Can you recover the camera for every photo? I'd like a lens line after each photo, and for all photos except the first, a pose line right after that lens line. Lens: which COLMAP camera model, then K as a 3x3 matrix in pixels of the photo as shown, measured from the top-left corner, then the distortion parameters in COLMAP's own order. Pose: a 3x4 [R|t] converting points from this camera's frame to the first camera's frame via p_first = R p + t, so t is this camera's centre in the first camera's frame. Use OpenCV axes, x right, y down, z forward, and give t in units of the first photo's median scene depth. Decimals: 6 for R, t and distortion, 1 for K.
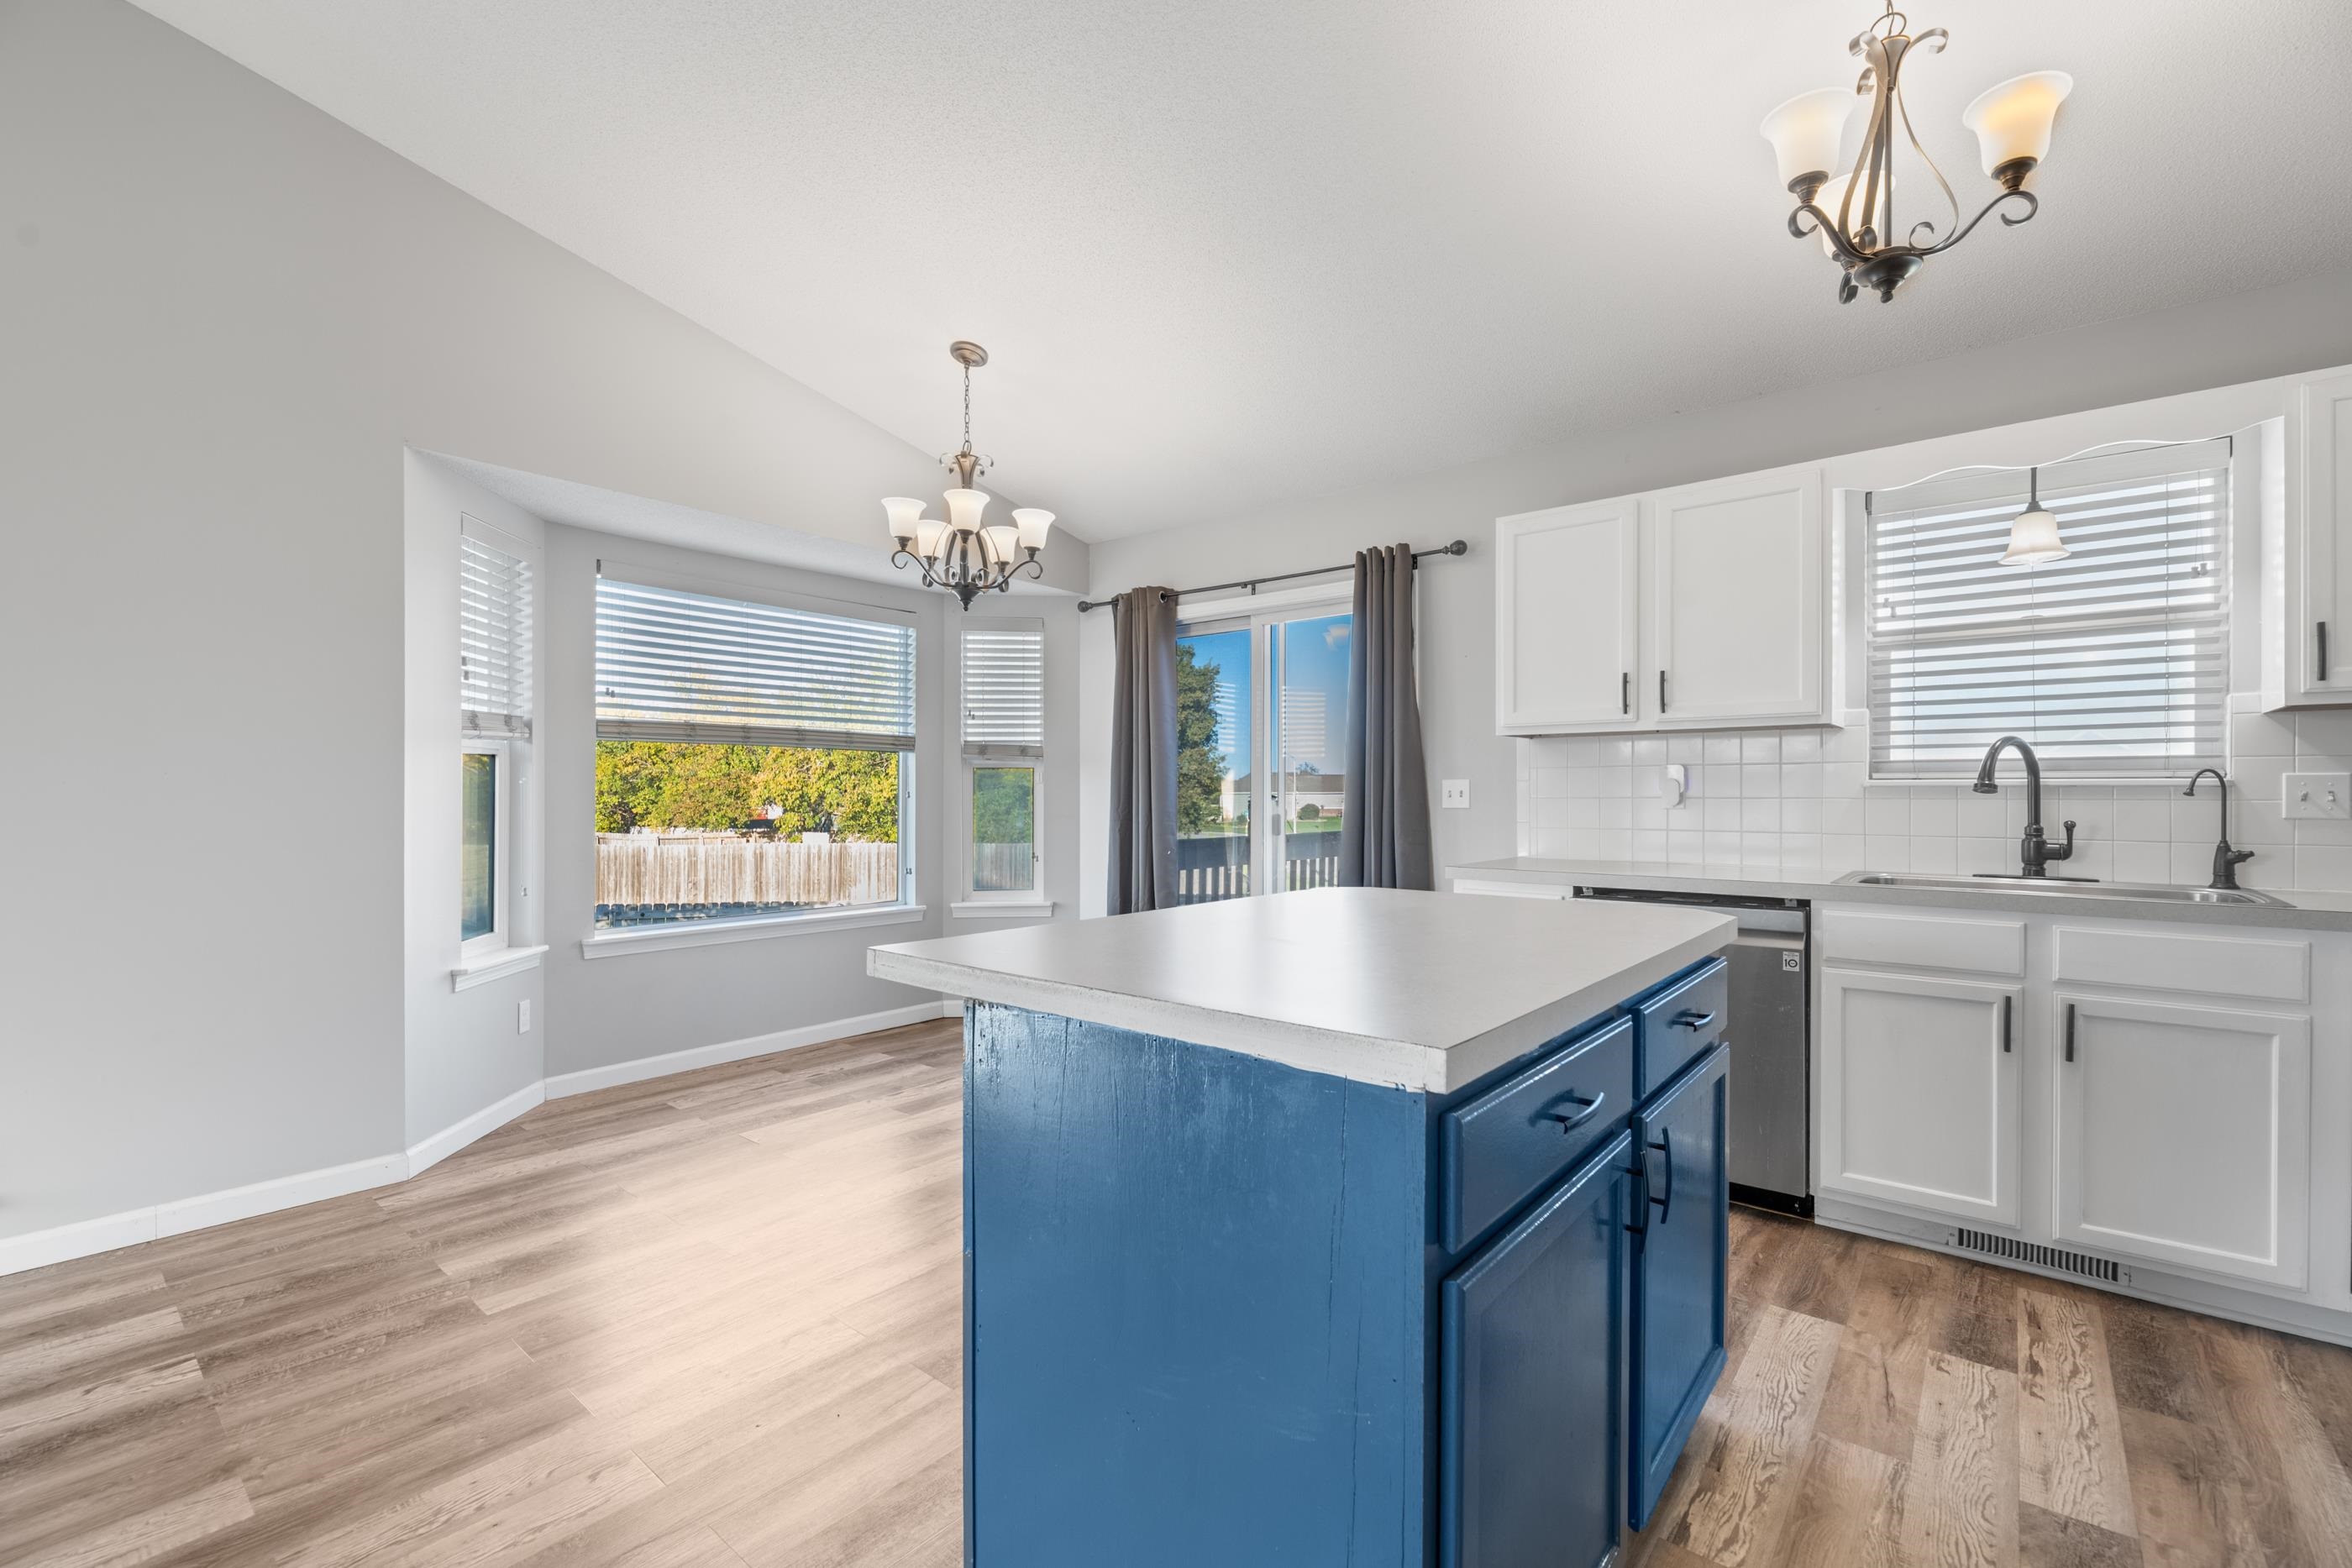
lens RADIAL K [[1003.2, 0, 1164.1], [0, 1003.2, 798.4], [0, 0, 1]] dist [0.000047, -0.002752]
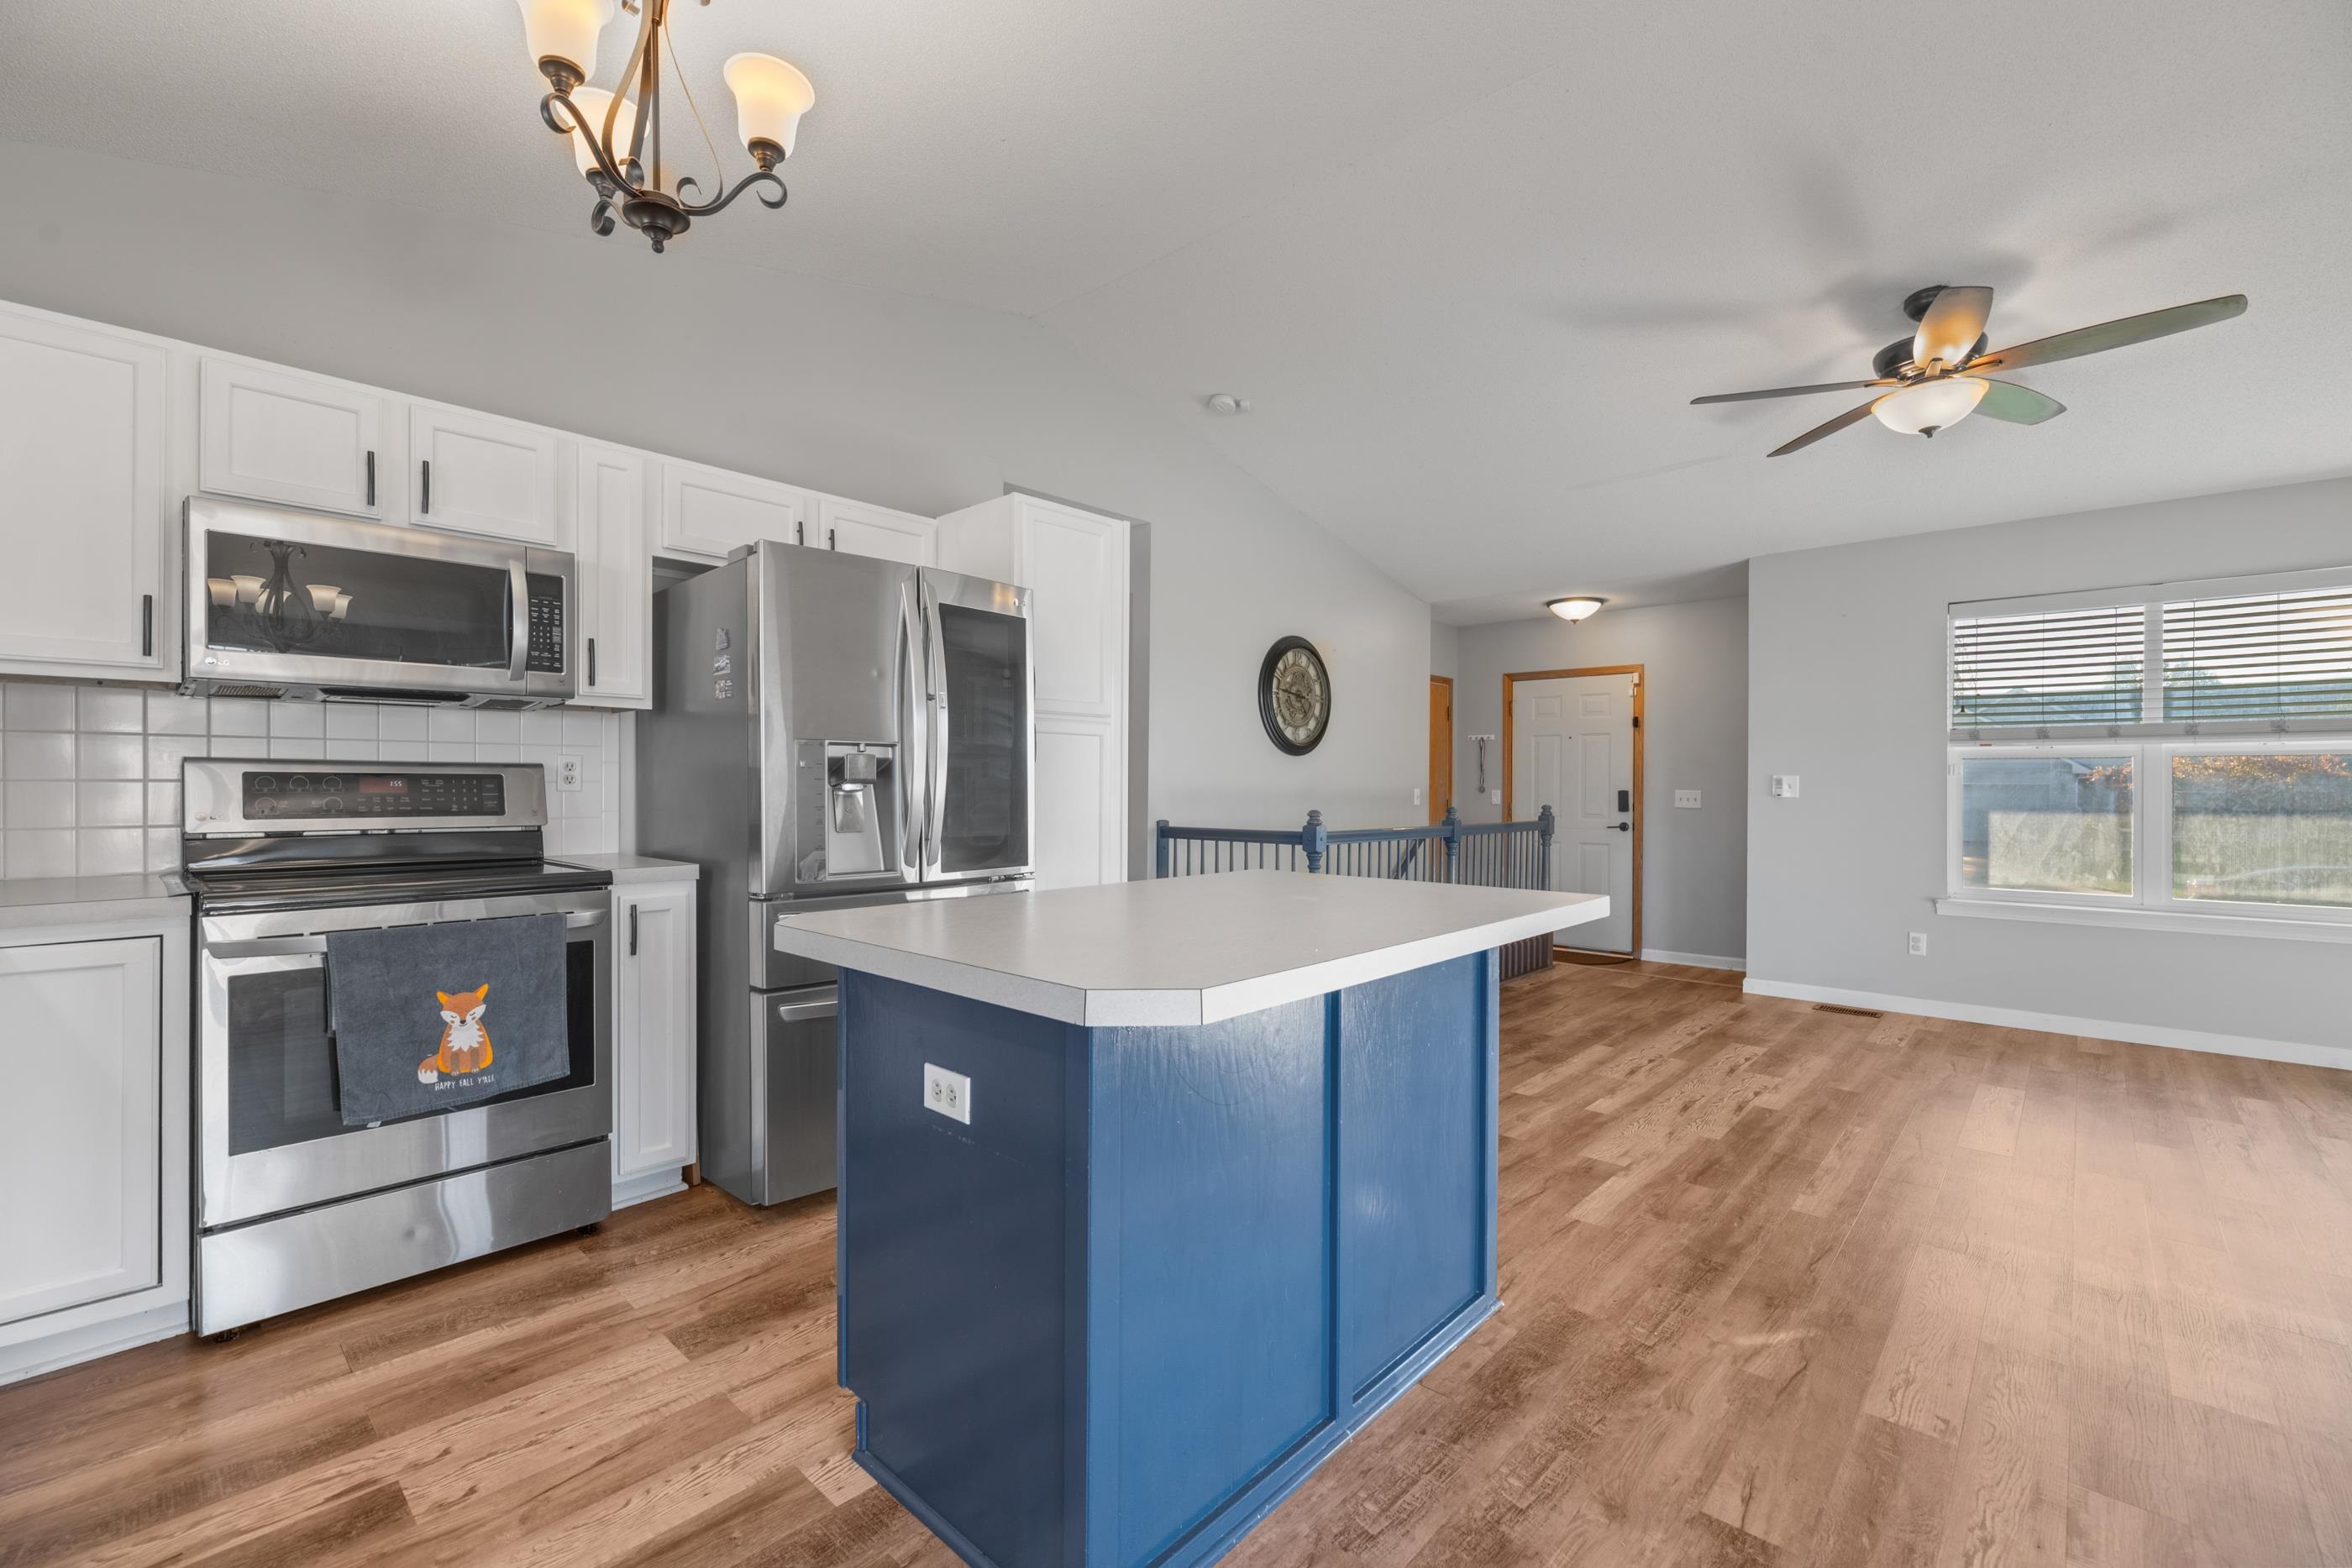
lens RADIAL K [[984.0, 0, 1176.0], [0, 984.0, 784.0], [0, 0, 1]] dist [-0.007176, -0.001180]
pose [[-0.999233, -0.005330, 0.038804, 0.139439], [-0.005172, 0.999978, 0.004181, -0.003767], [-0.038825, 0.003977, -0.999238, 1.343435]]
